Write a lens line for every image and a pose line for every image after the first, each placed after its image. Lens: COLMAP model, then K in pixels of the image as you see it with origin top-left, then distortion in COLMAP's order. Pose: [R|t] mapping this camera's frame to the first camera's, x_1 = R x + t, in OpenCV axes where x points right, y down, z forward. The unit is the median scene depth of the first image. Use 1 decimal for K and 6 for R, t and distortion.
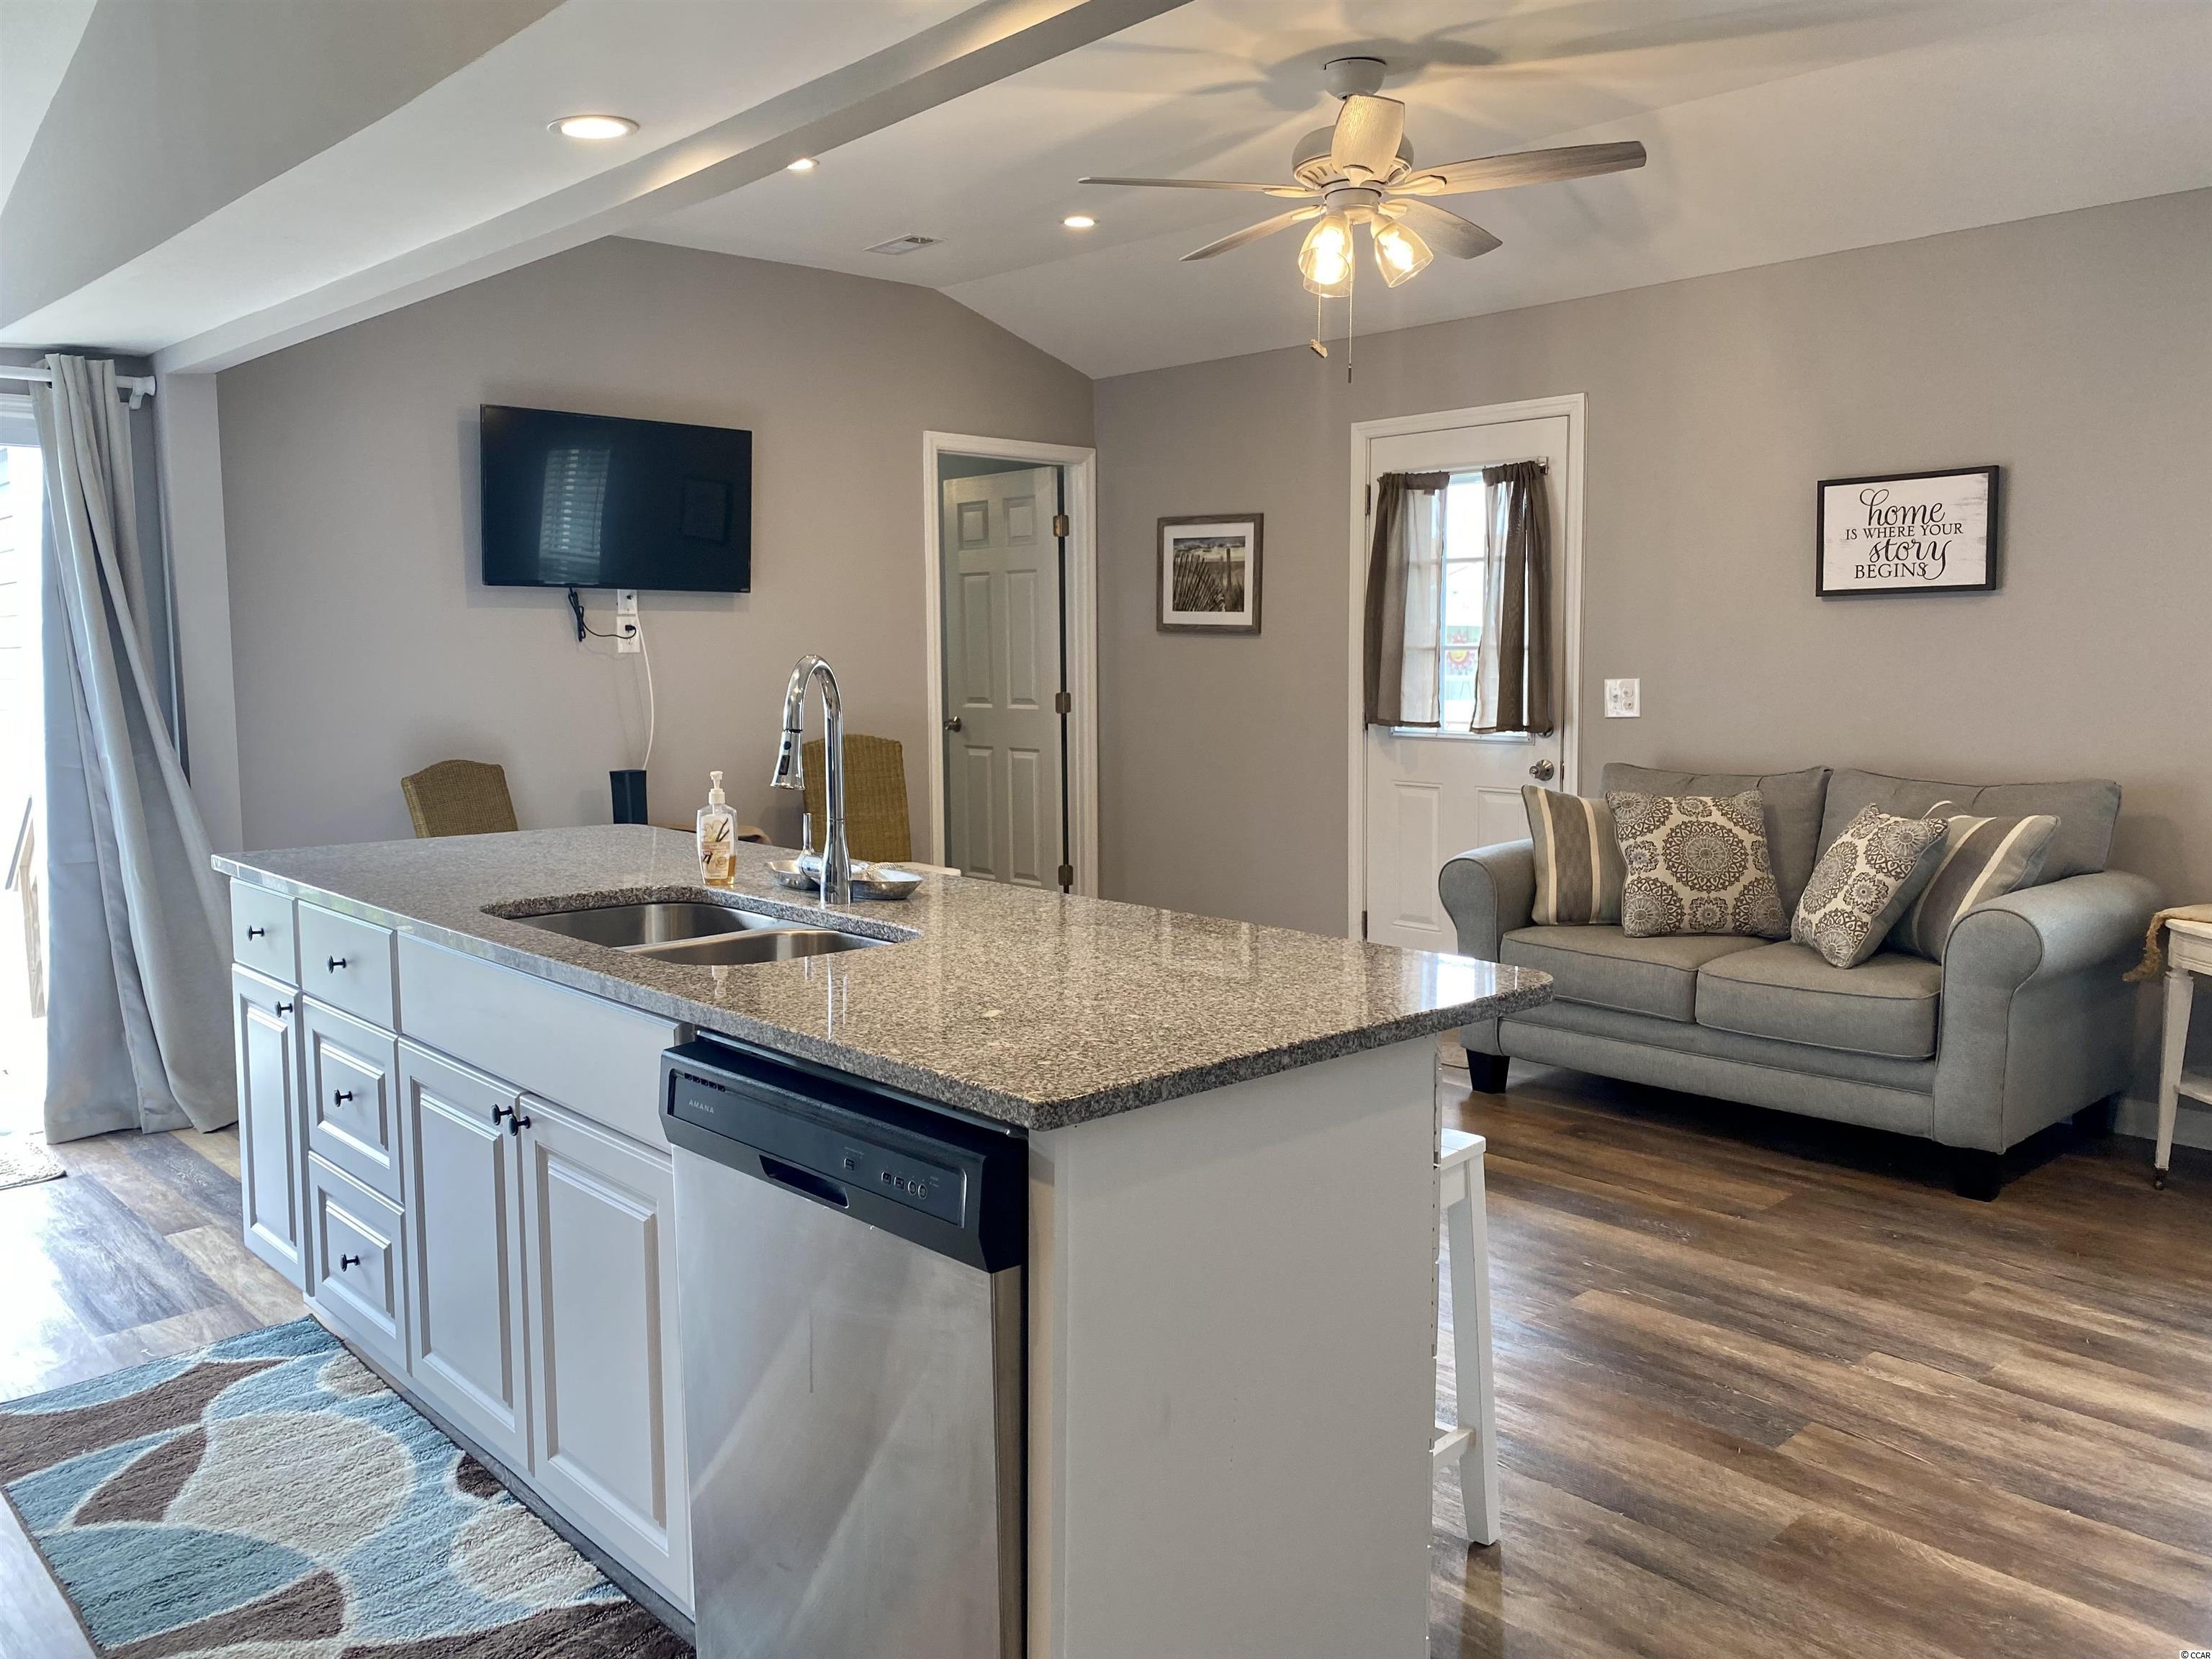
lens RADIAL K [[1708.4, 0, 1121.3], [0, 1708.4, 809.2], [0, 0, 1]] dist [0.047403, -0.049827]
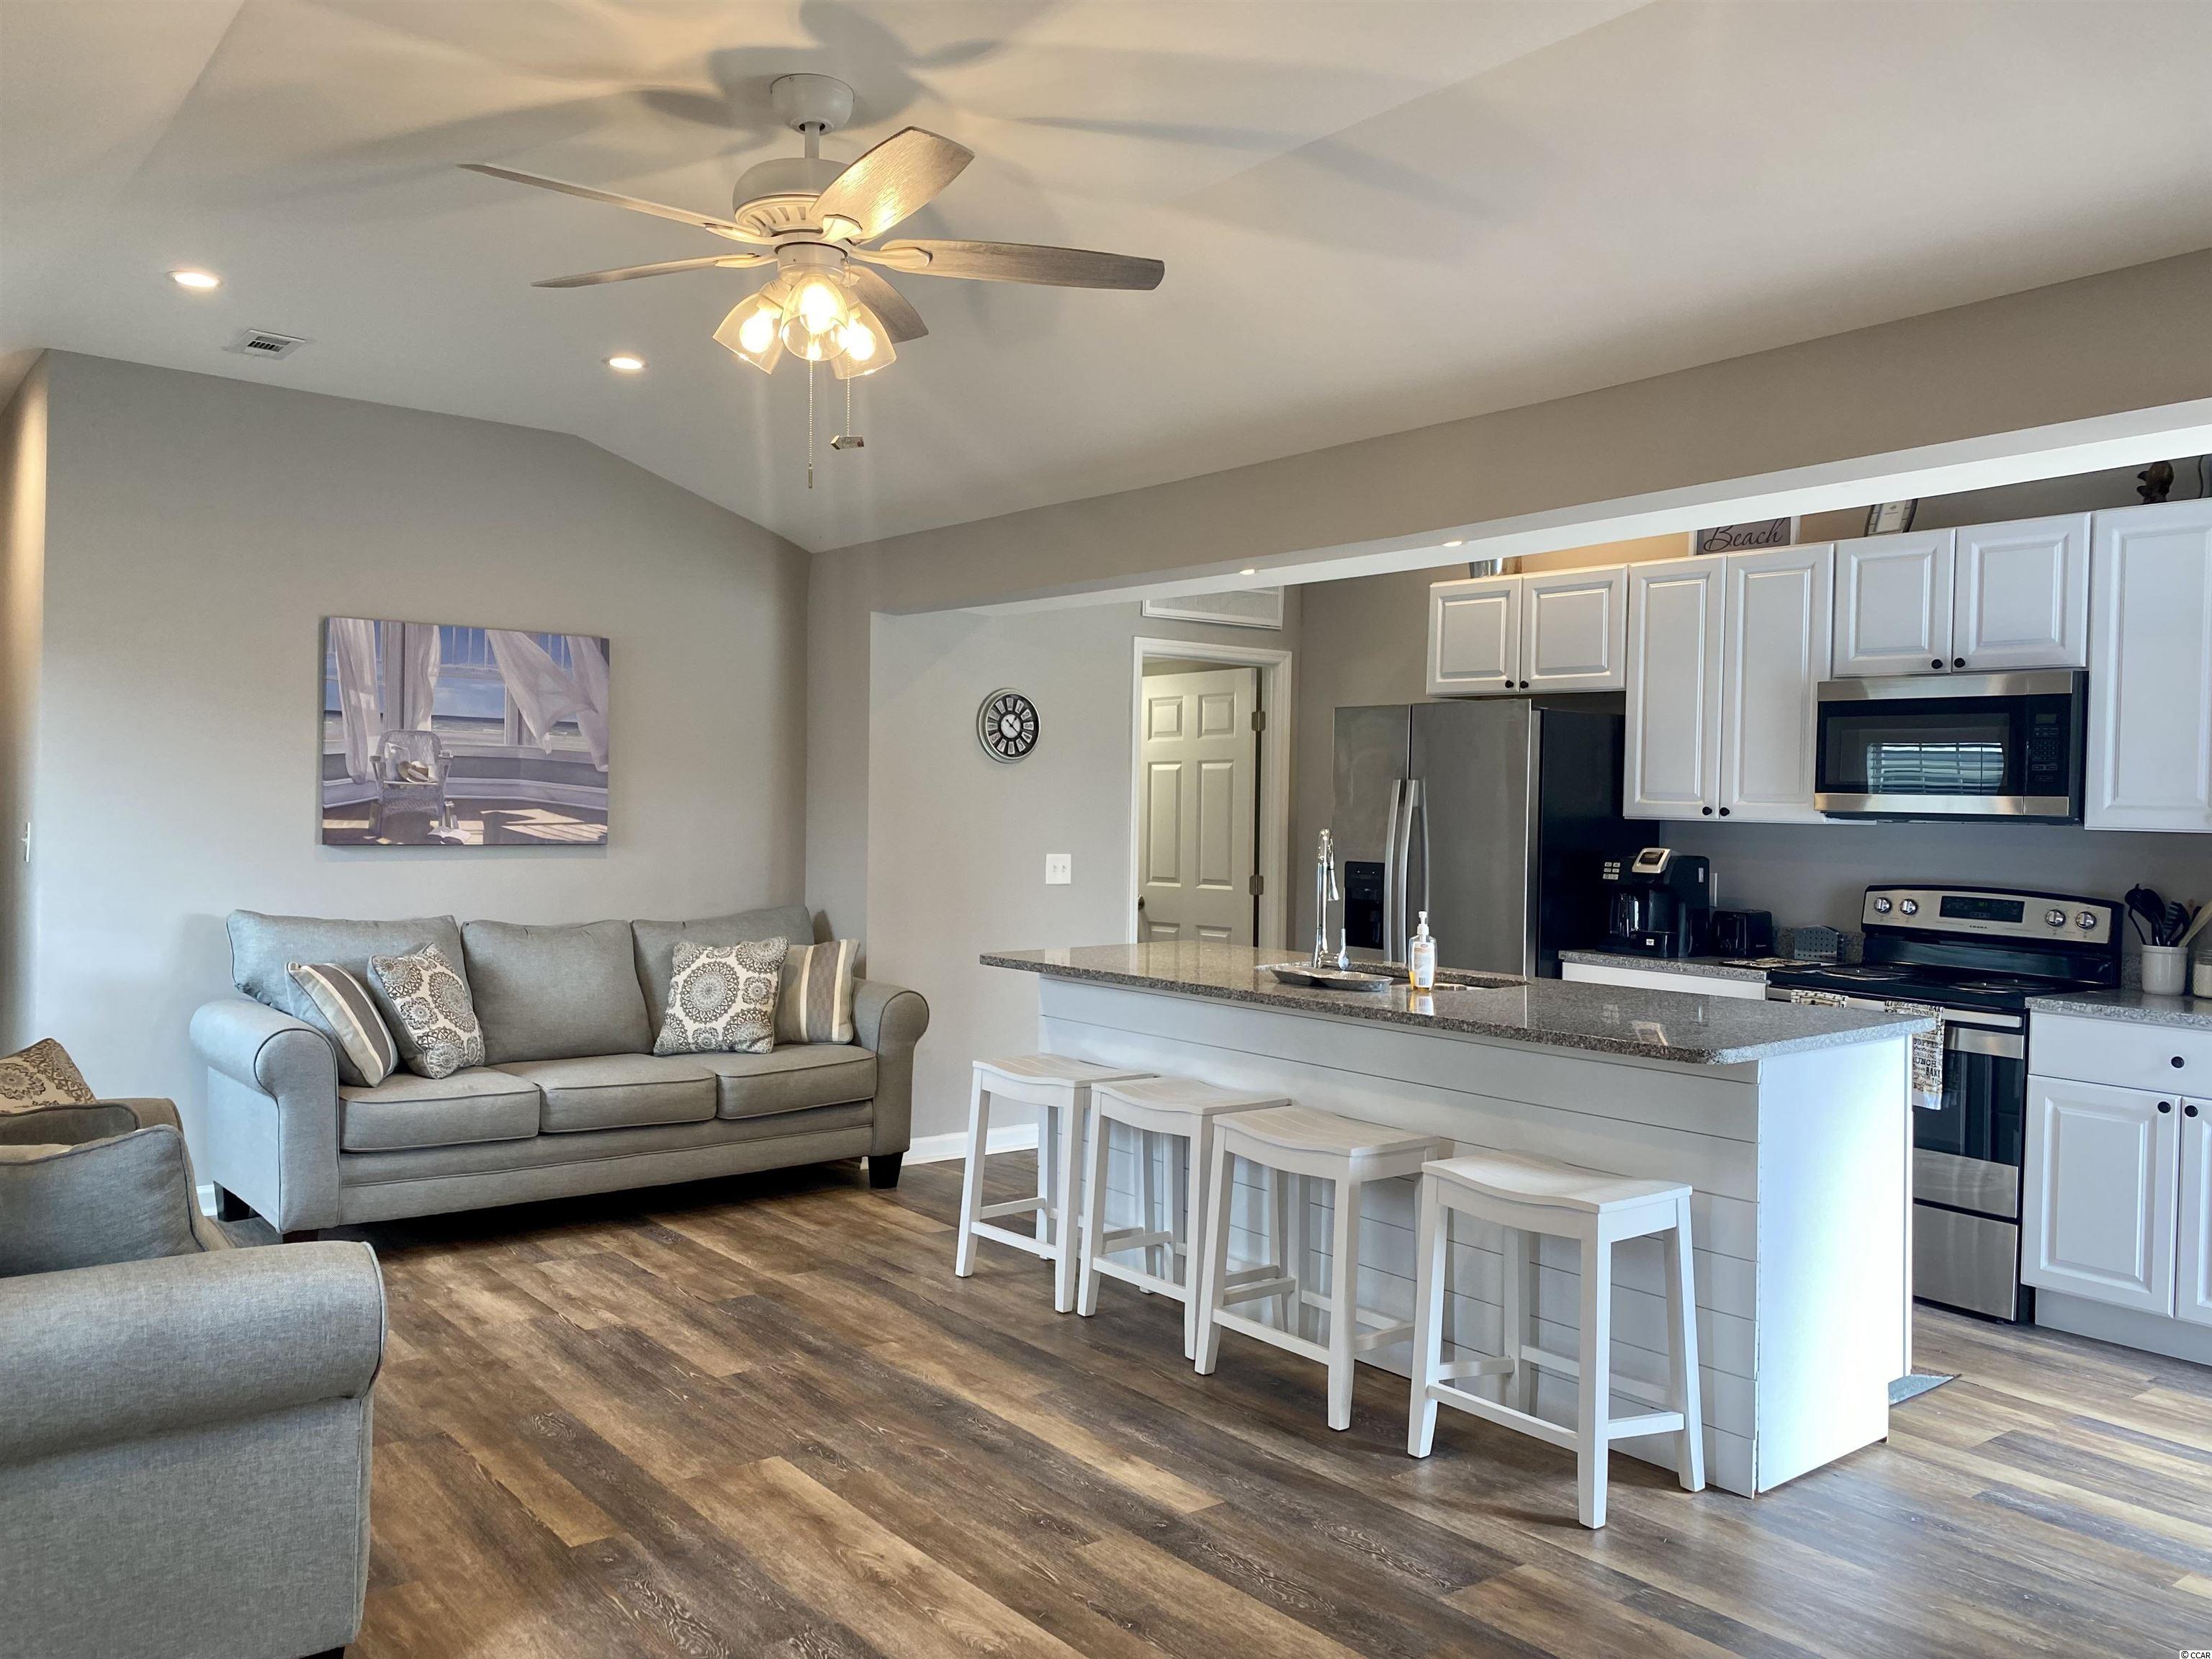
lens RADIAL K [[1708.4, 0, 1115.7], [0, 1708.4, 831.5], [0, 0, 1]] dist [0.047403, -0.049827]
pose [[-0.996579, -0.012689, 0.081669, -0.090302], [-0.003479, 0.993709, 0.111941, -0.236591], [-0.082576, 0.111273, -0.990353, 2.303721]]
